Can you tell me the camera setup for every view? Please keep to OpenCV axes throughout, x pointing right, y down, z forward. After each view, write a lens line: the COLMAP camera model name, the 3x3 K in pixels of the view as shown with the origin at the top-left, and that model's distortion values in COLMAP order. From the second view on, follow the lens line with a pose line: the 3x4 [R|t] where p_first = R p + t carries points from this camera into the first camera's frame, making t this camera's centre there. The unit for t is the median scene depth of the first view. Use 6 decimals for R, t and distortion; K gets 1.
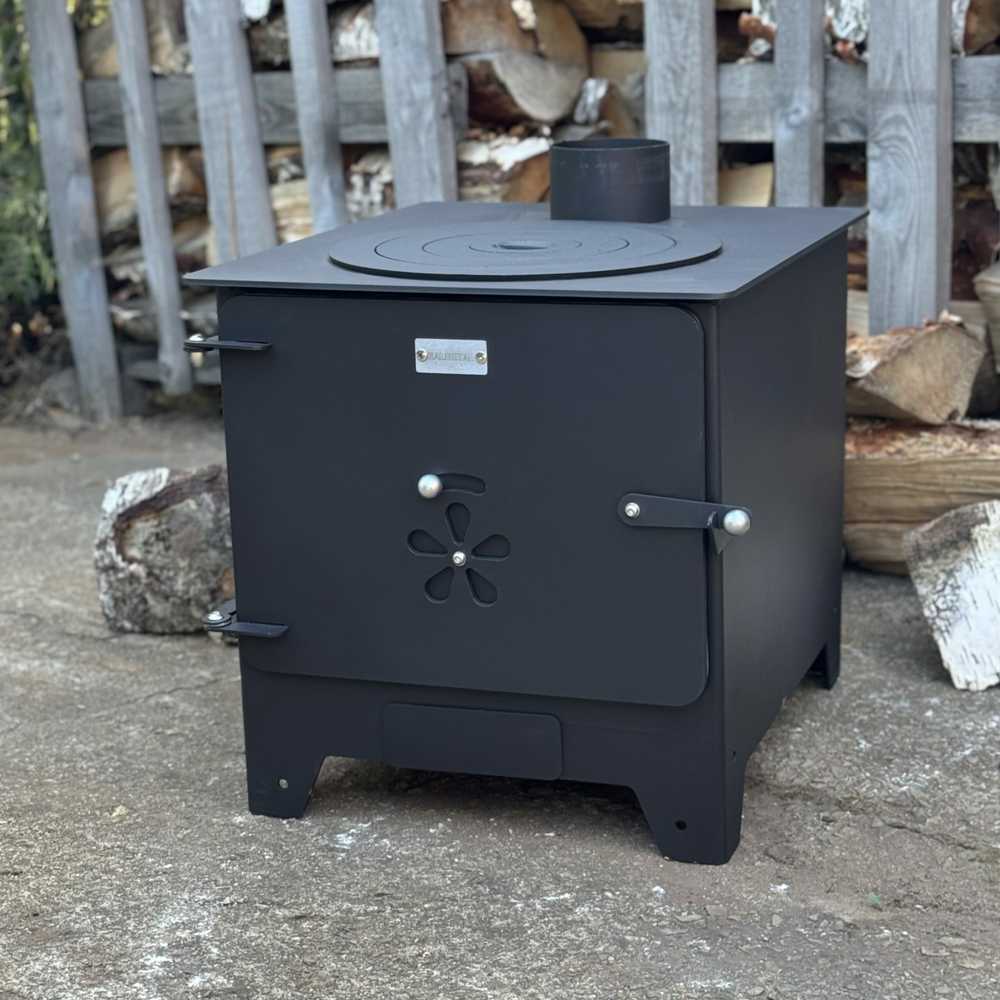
lens RADIAL K [[2246.4, 0, 497.7], [0, 2246.4, 504.5], [0, 0, 1]] dist [0.079546, 0.000000]
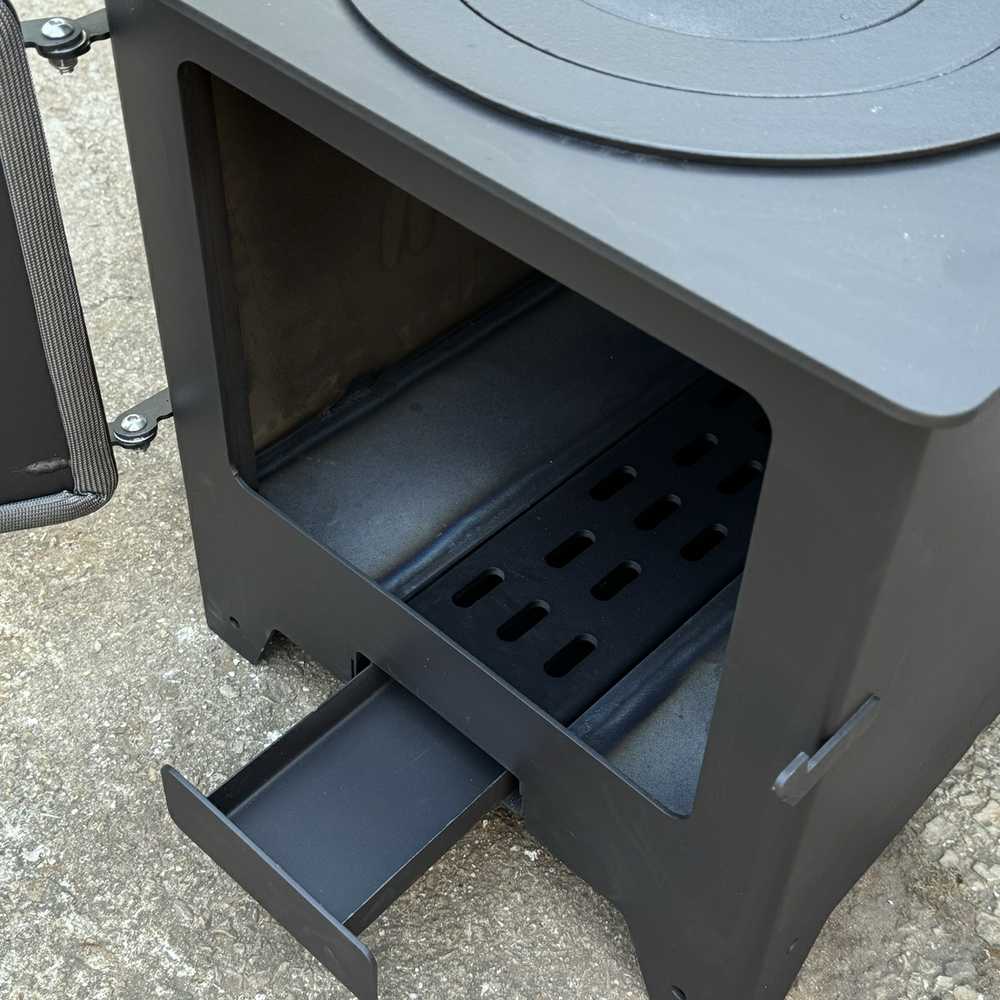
lens RADIAL K [[1471.2, 0, 504.1], [0, 1471.2, 498.6], [0, 0, 1]] dist [0.047639, 0.000000]
pose [[0.916704, 0.325179, -0.232192, 0.059068], [-0.155362, 0.825460, 0.542659, -0.130391], [0.368127, -0.461383, 0.807222, 0.473924]]
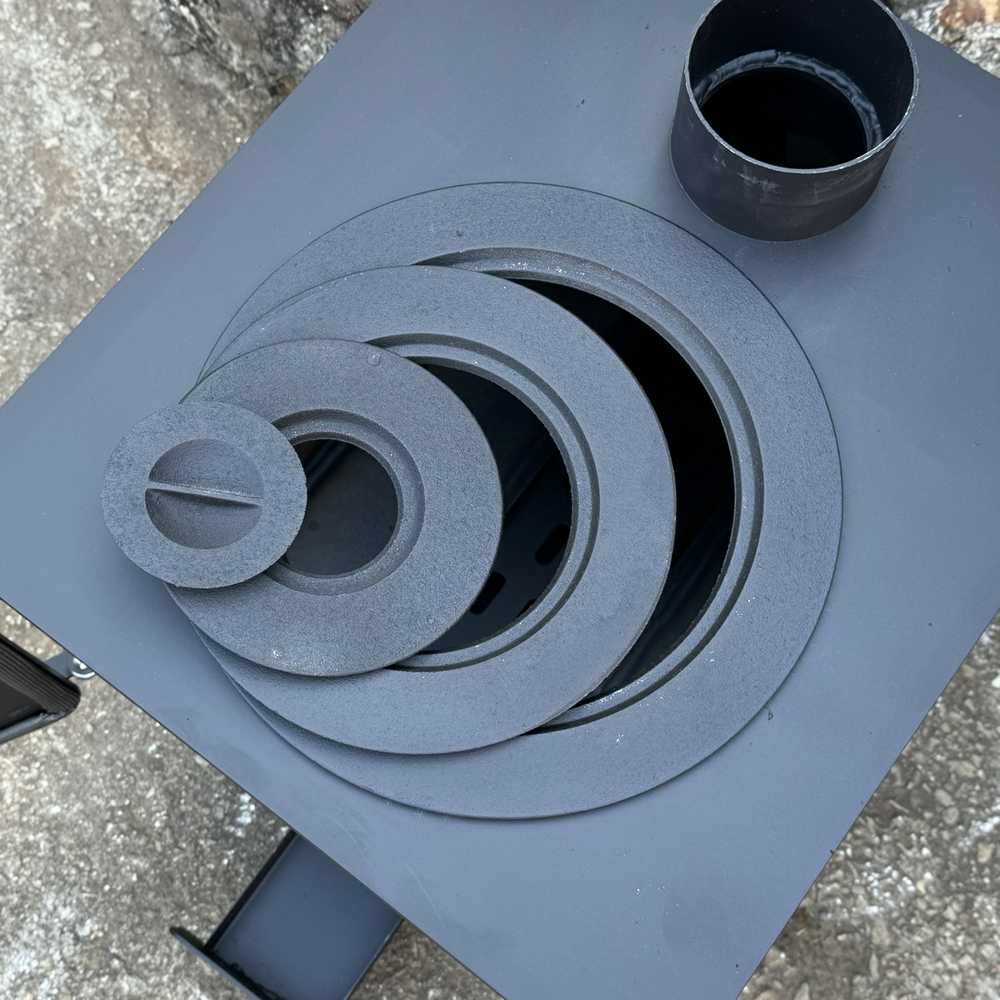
lens RADIAL K [[1471.2, 0, 500.7], [0, 1471.2, 502.8], [0, 0, 1]] dist [0.047639, 0.000000]
pose [[0.956362, 0.283364, -0.071255, 0.028265], [-0.087487, 0.510390, 0.855481, -0.312488], [0.278781, -0.811915, 0.512908, 0.569974]]
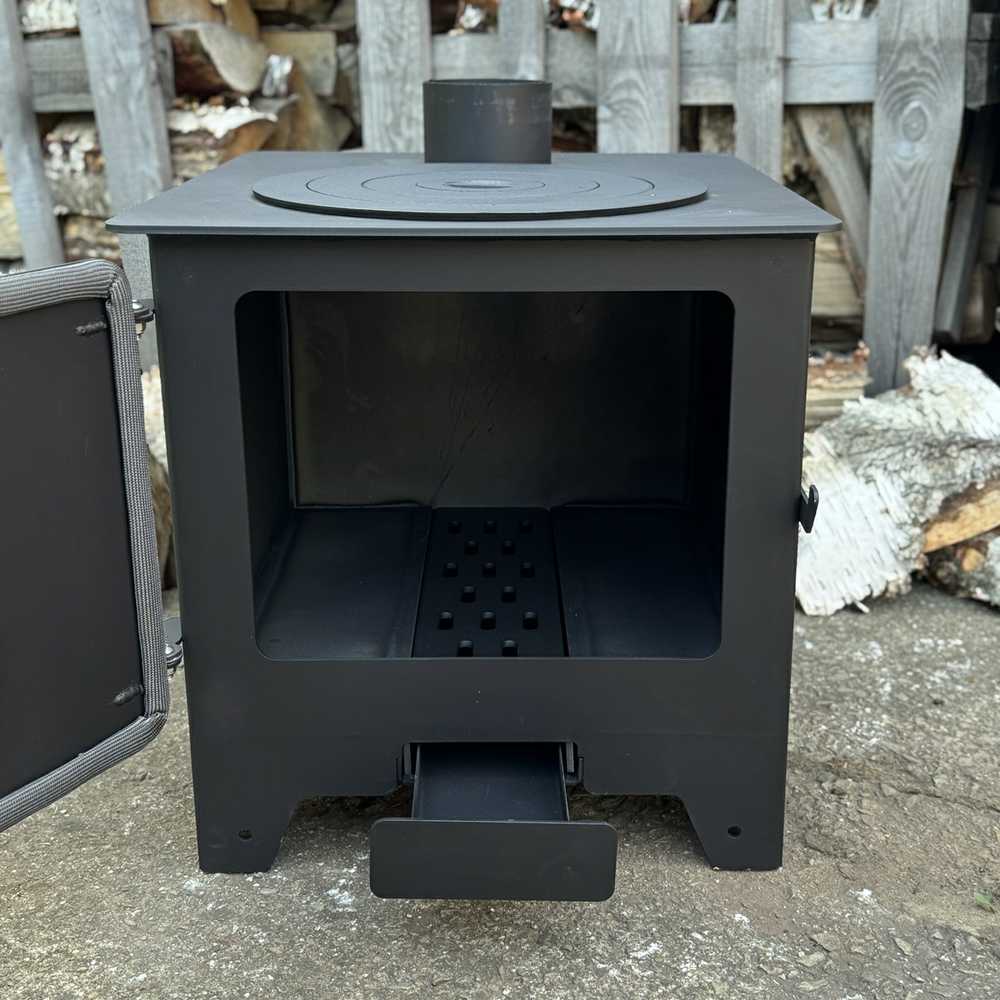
lens RADIAL K [[1471.2, 0, 507.1], [0, 1471.2, 500.8], [0, 0, 1]] dist [0.047639, 0.000000]
pose [[0.939594, -0.077589, 0.333380, -0.126977], [0.055359, 0.995594, 0.075688, -0.026004], [-0.337784, -0.052660, 0.939749, 0.325222]]
